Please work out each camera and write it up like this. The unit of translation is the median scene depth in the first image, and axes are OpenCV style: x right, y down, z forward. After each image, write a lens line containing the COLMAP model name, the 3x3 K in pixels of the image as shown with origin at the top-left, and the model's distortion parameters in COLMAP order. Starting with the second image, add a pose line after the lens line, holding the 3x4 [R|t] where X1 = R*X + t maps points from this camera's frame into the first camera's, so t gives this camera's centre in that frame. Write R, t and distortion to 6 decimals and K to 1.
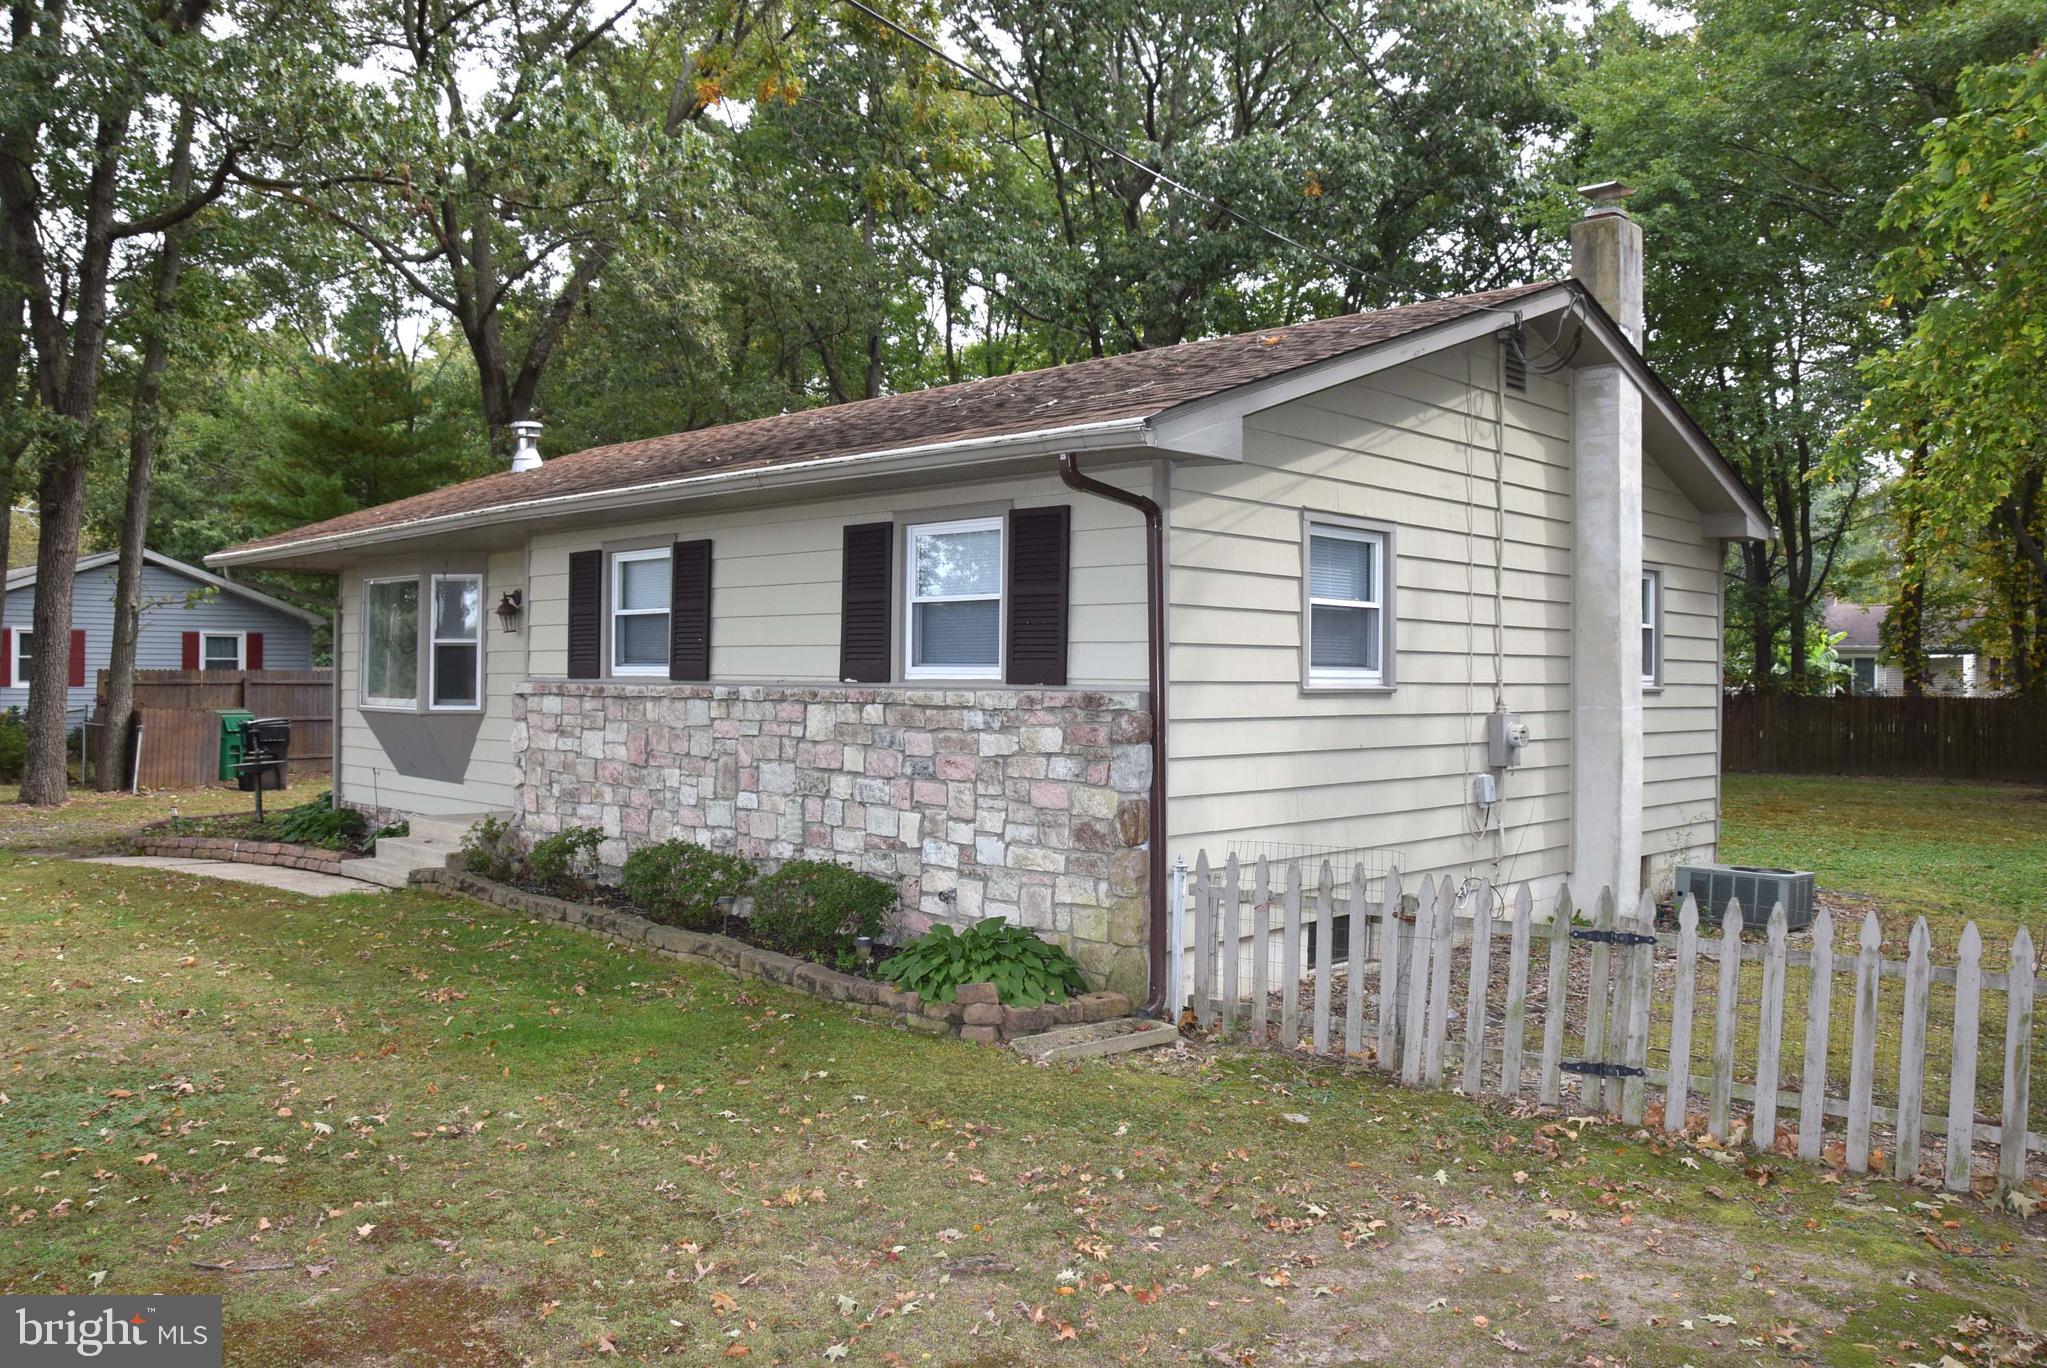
lens RADIAL K [[1566.6, 0, 1023.5], [0, 1566.6, 684.0], [0, 0, 1]] dist [-0.048902, -0.000737]
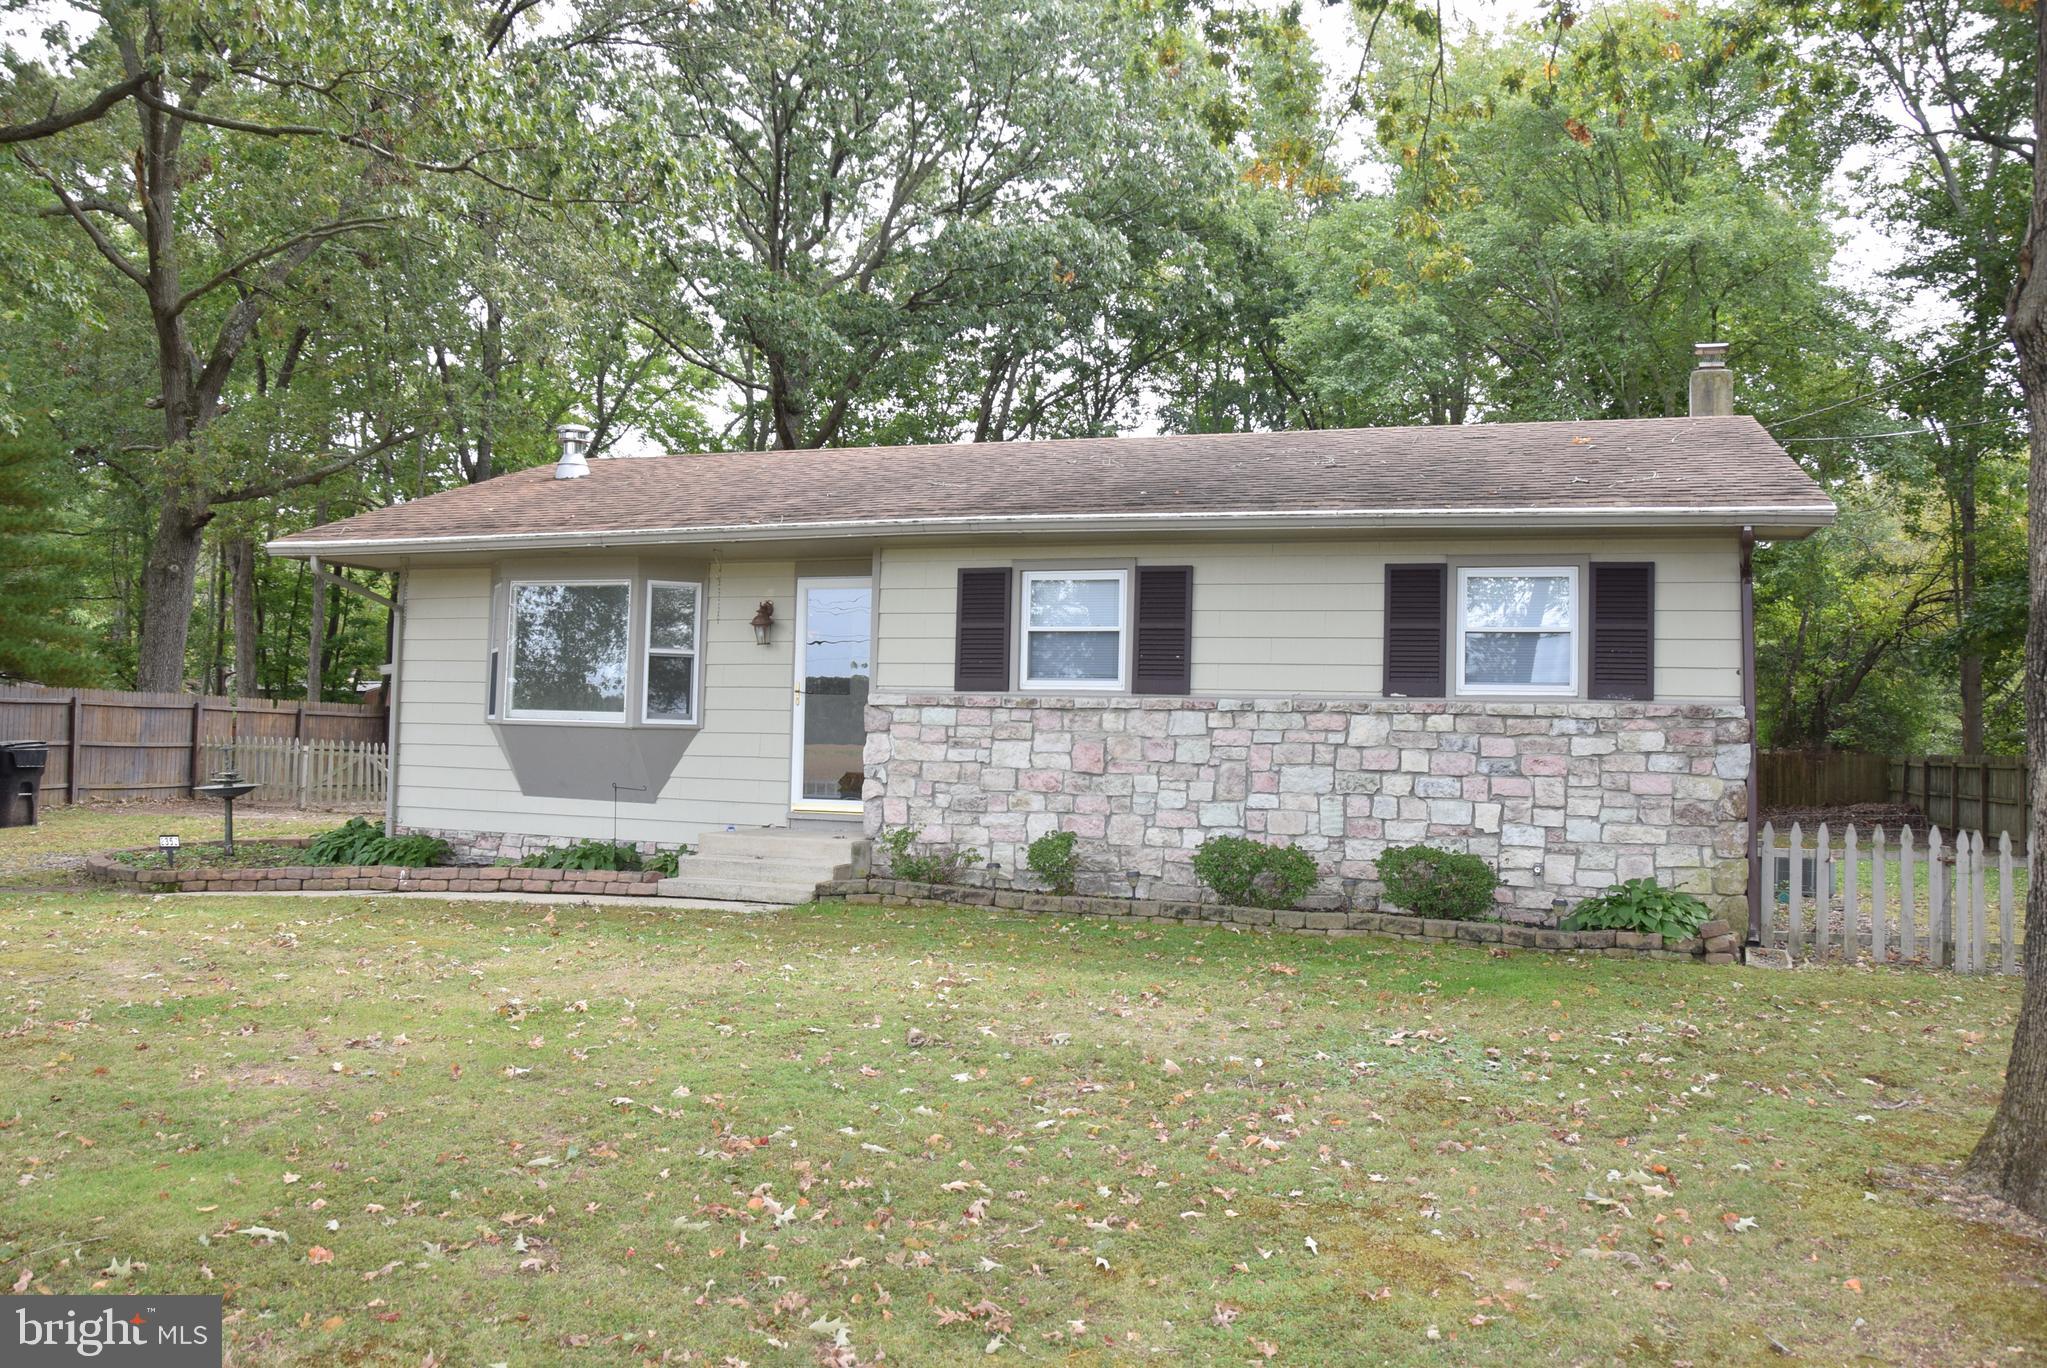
lens RADIAL K [[1566.6, 0, 1023.5], [0, 1566.6, 684.0], [0, 0, 1]] dist [-0.048902, -0.000737]
pose [[0.884316, 0.006919, 0.466838, -0.922677], [-0.003413, 0.999959, -0.008356, 0.000386], [-0.466877, 0.005796, 0.884303, 0.091925]]
